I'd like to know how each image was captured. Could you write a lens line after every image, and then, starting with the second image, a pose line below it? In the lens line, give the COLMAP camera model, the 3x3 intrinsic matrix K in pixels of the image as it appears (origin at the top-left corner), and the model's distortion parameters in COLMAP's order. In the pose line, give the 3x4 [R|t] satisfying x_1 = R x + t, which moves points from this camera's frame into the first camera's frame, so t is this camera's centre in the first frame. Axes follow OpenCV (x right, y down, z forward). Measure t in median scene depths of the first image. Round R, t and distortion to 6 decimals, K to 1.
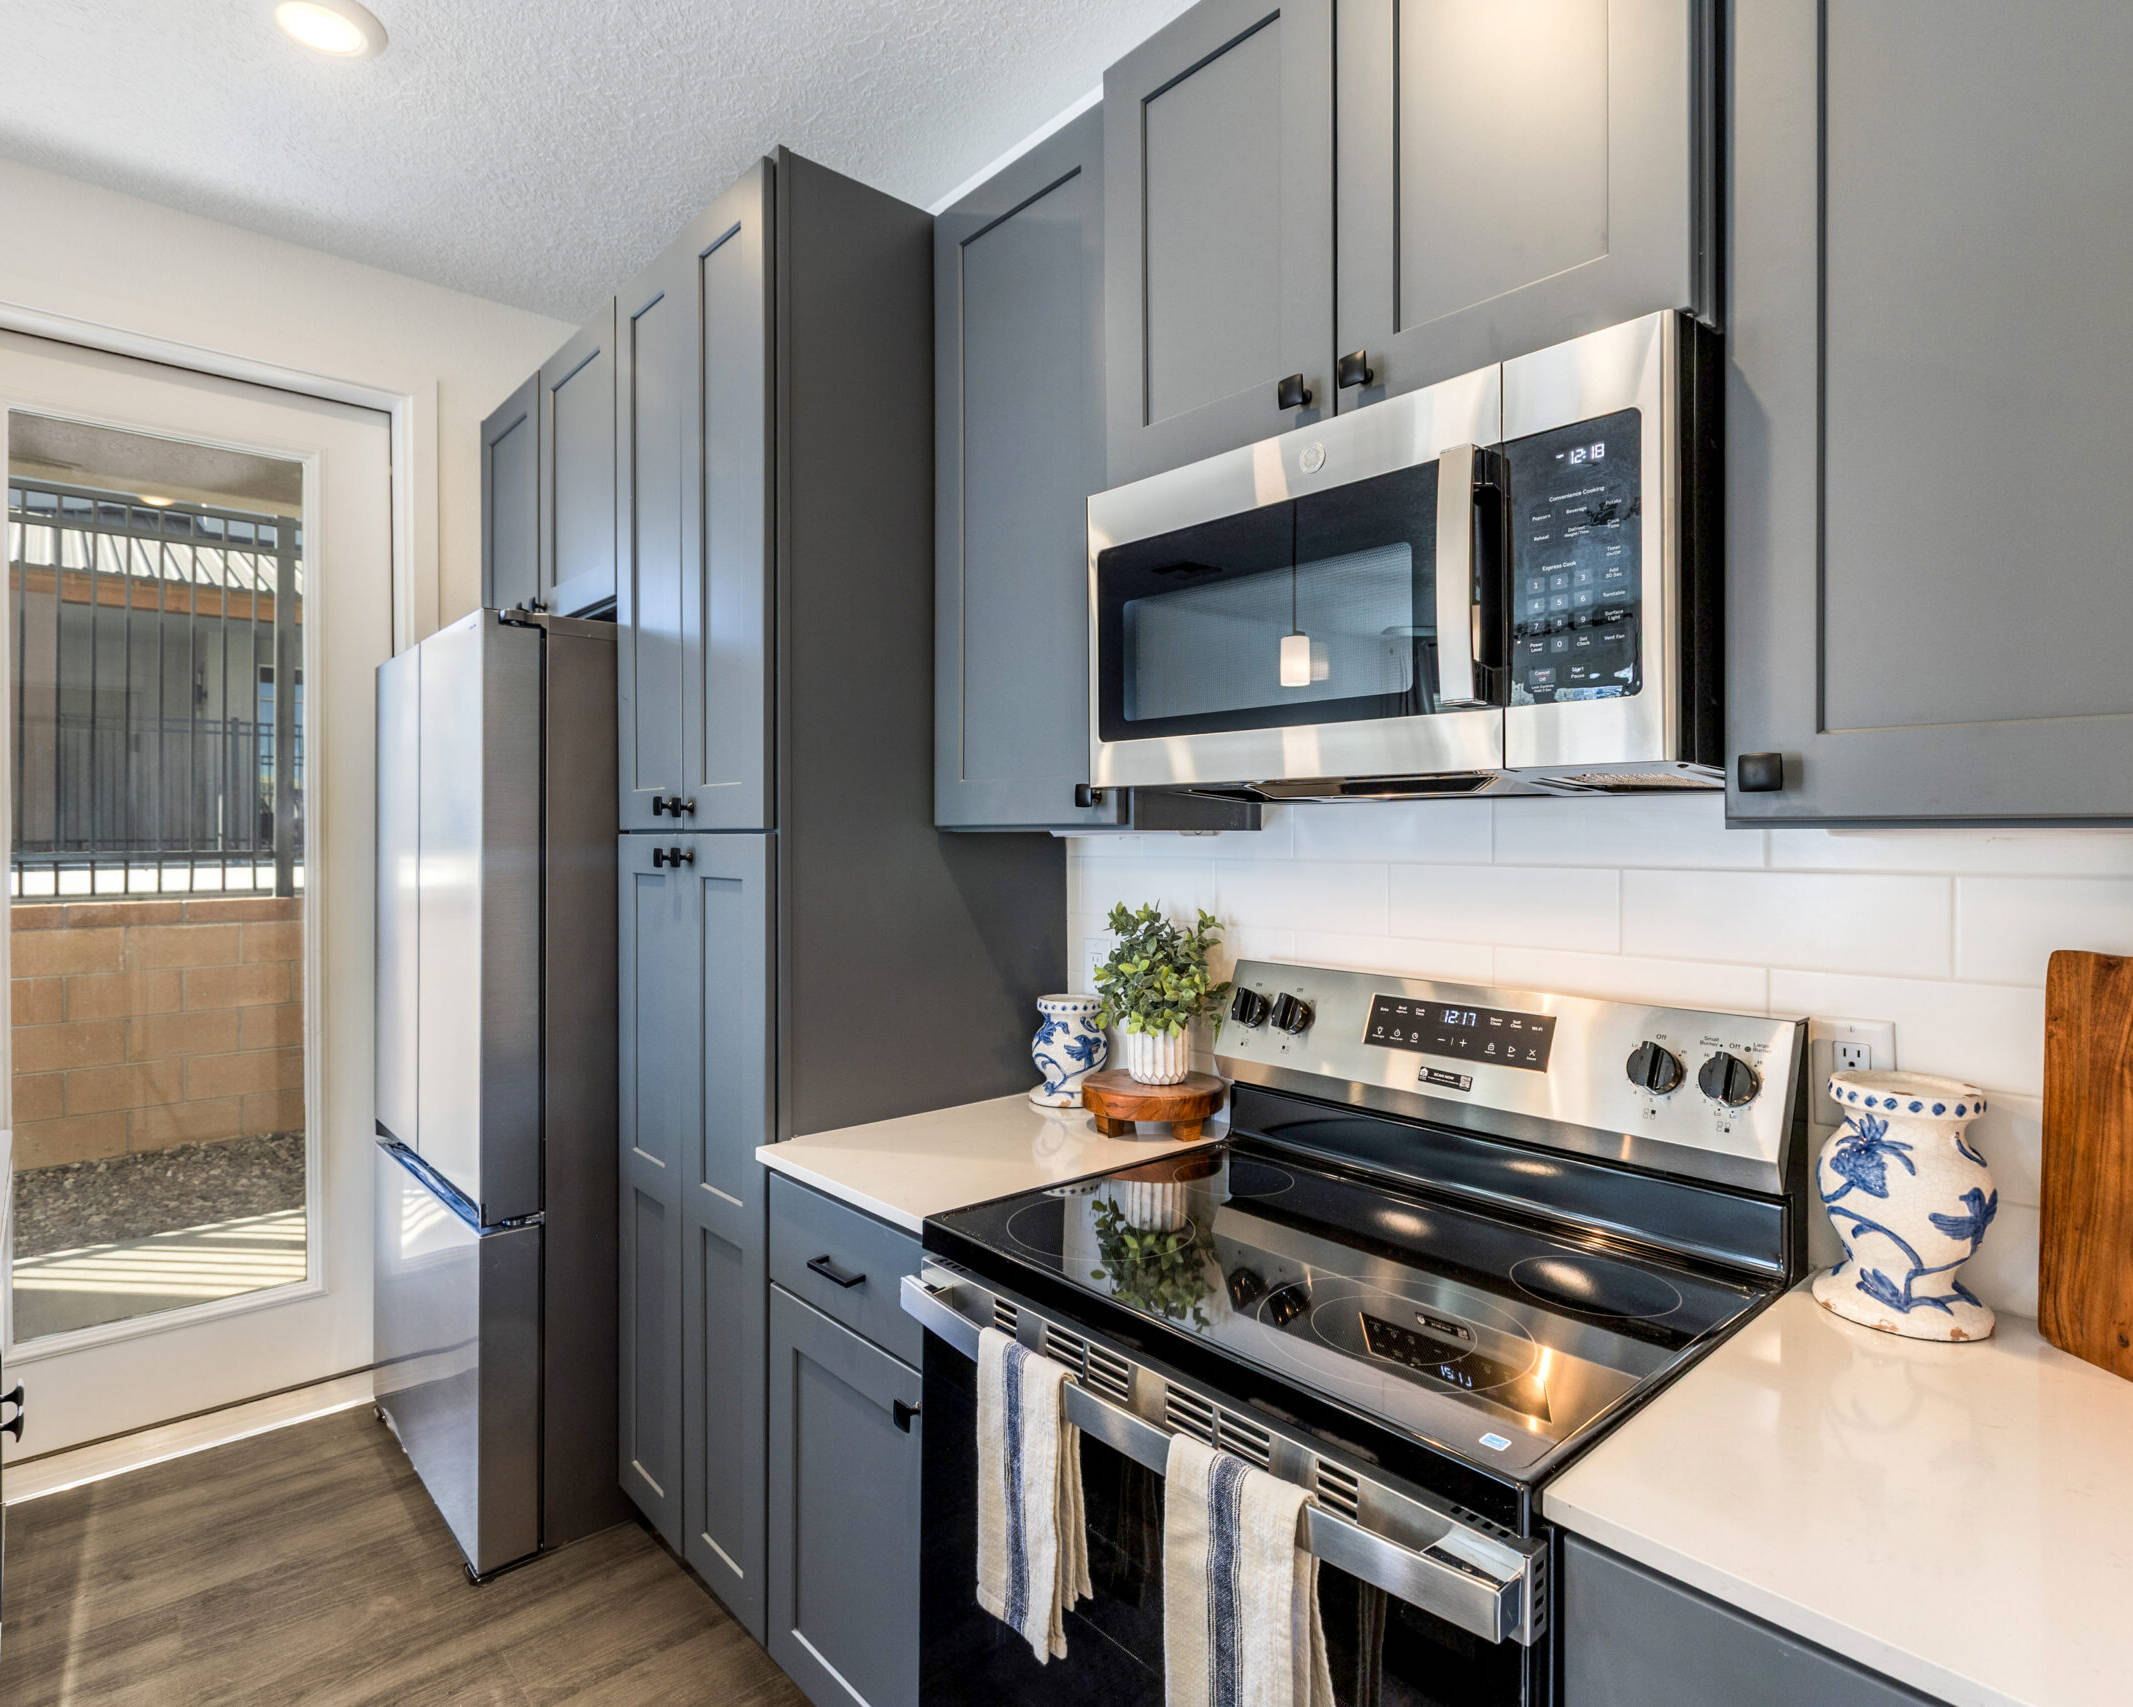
lens RADIAL K [[1157.1, 0, 1064.7], [0, 1157.1, 838.4], [0, 0, 1]] dist [0.000950, -0.001877]
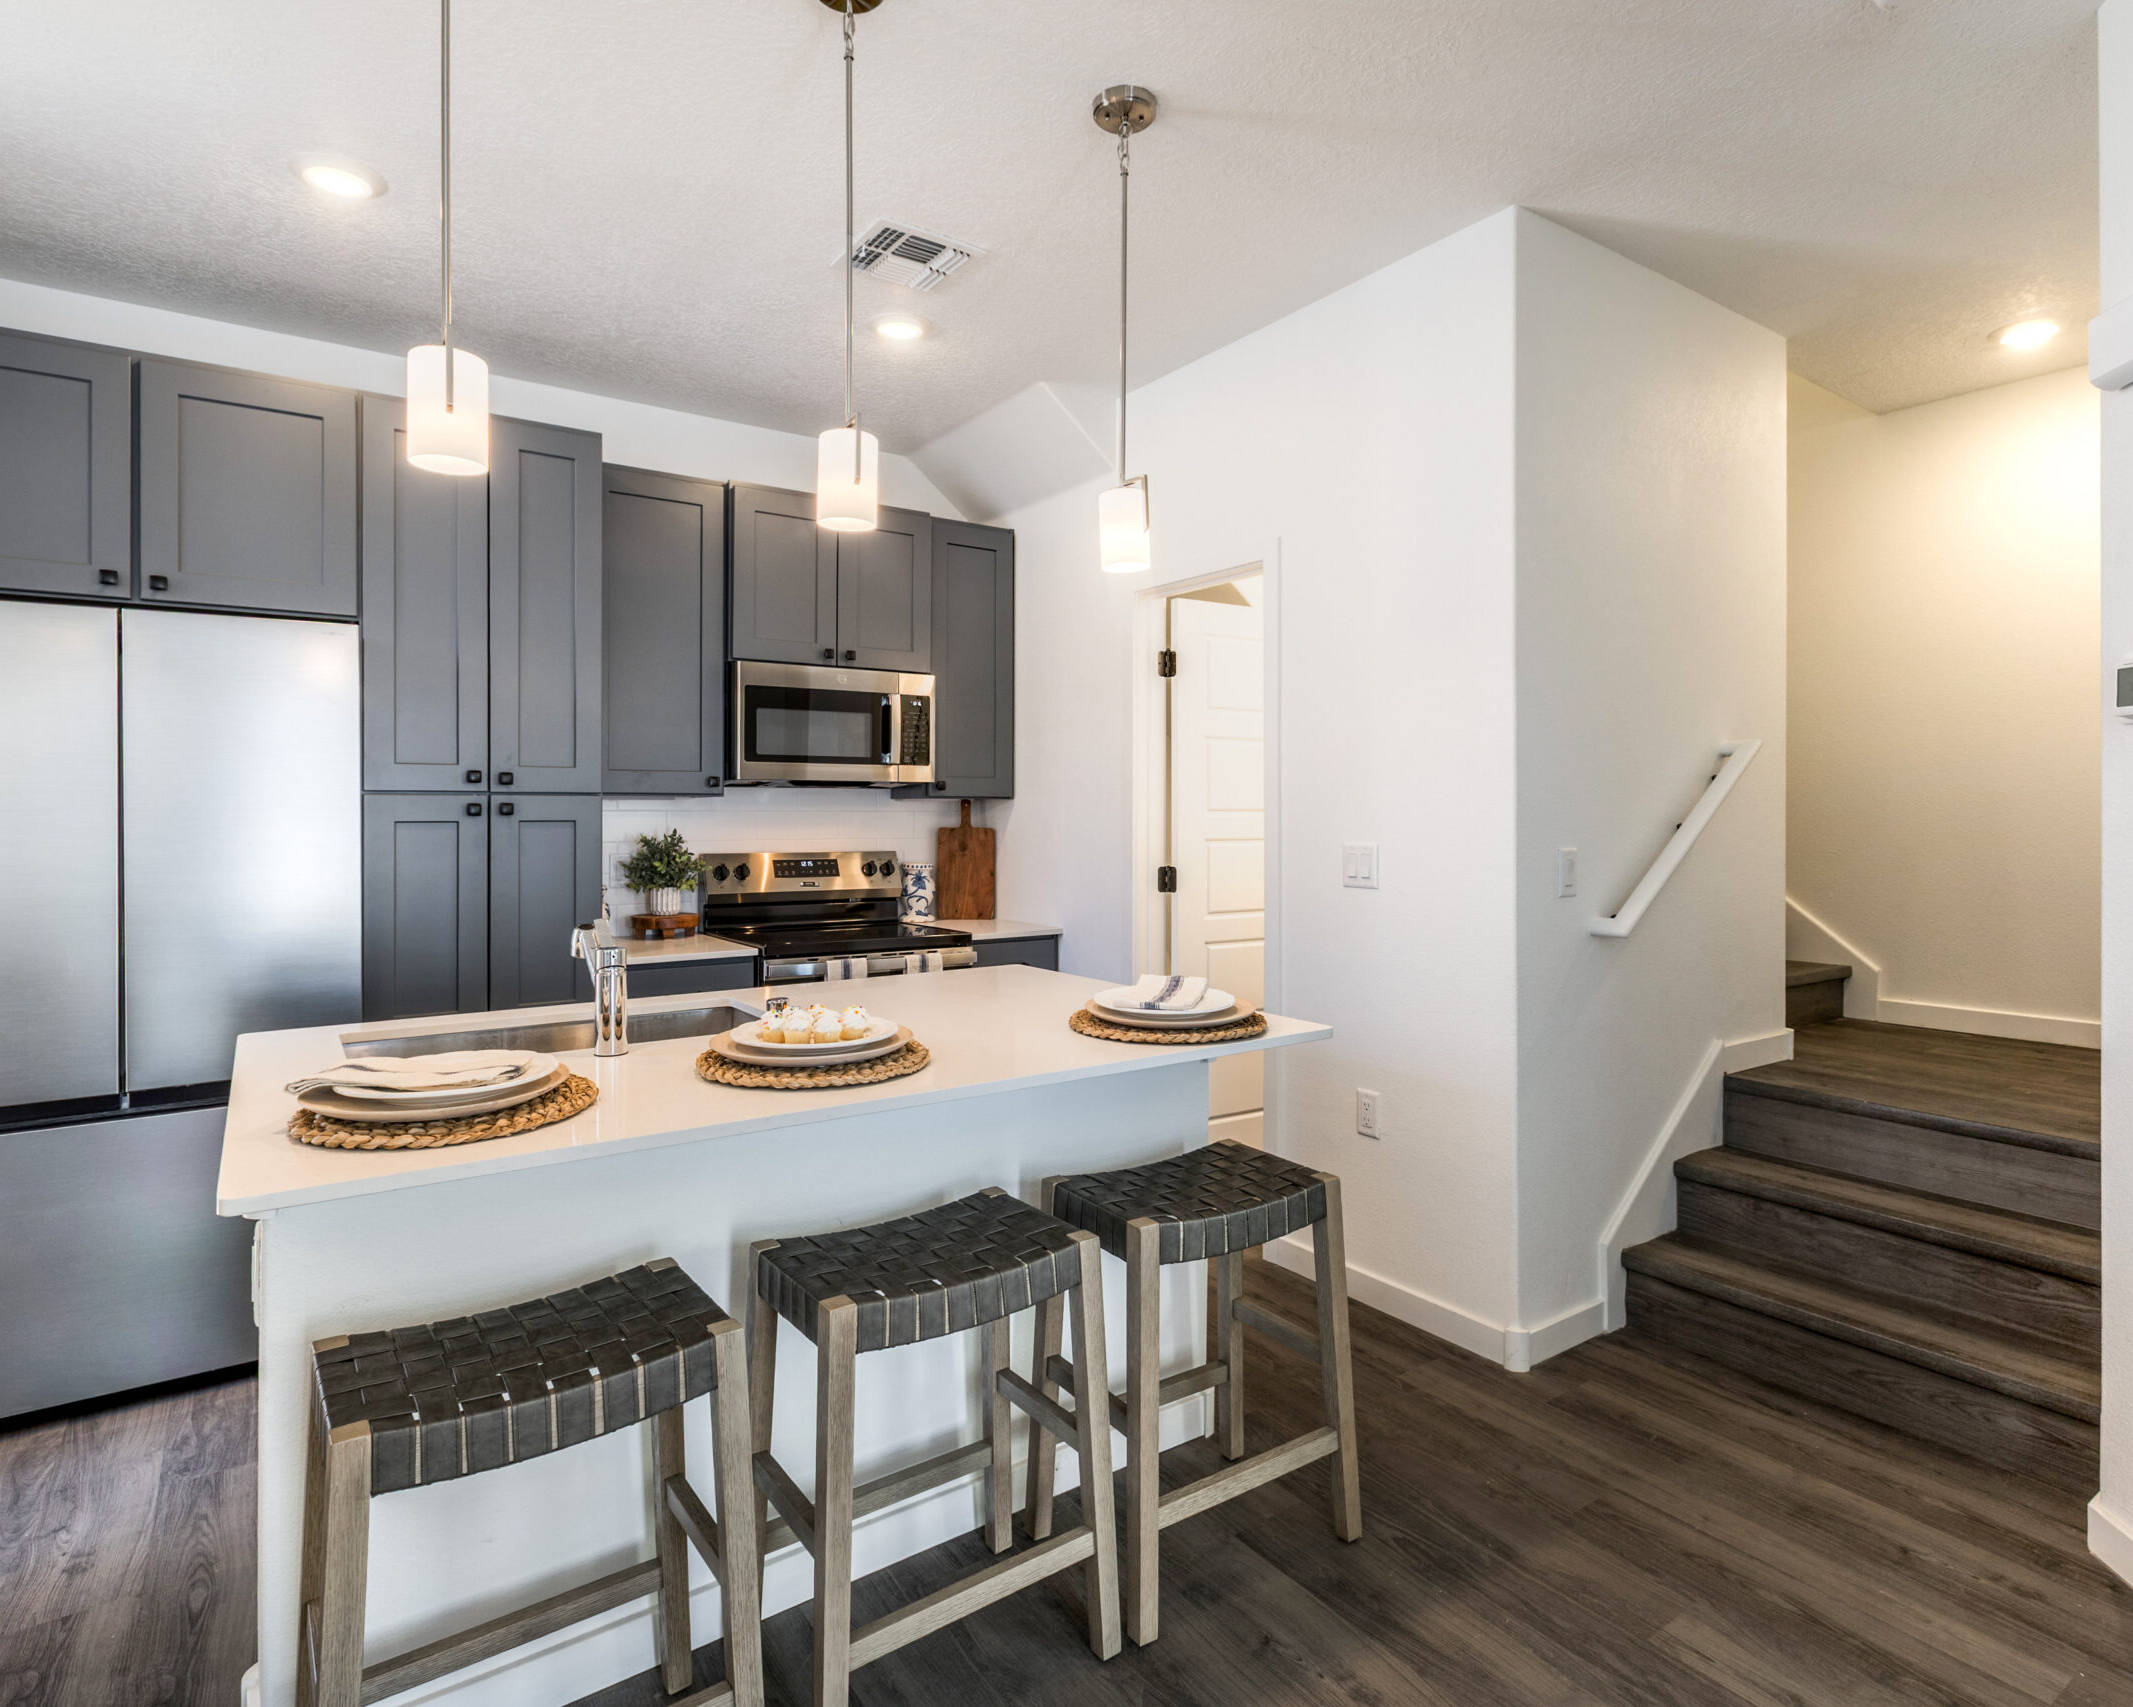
lens RADIAL K [[1157.1, 0, 1065.6], [0, 1157.1, 838.0], [0, 0, 1]] dist [0.000950, -0.001877]
pose [[0.108286, -0.020068, 0.993917, -2.707107], [0.001683, 0.999798, 0.020004, 0.037595], [-0.994118, -0.000493, 0.108298, 0.048158]]
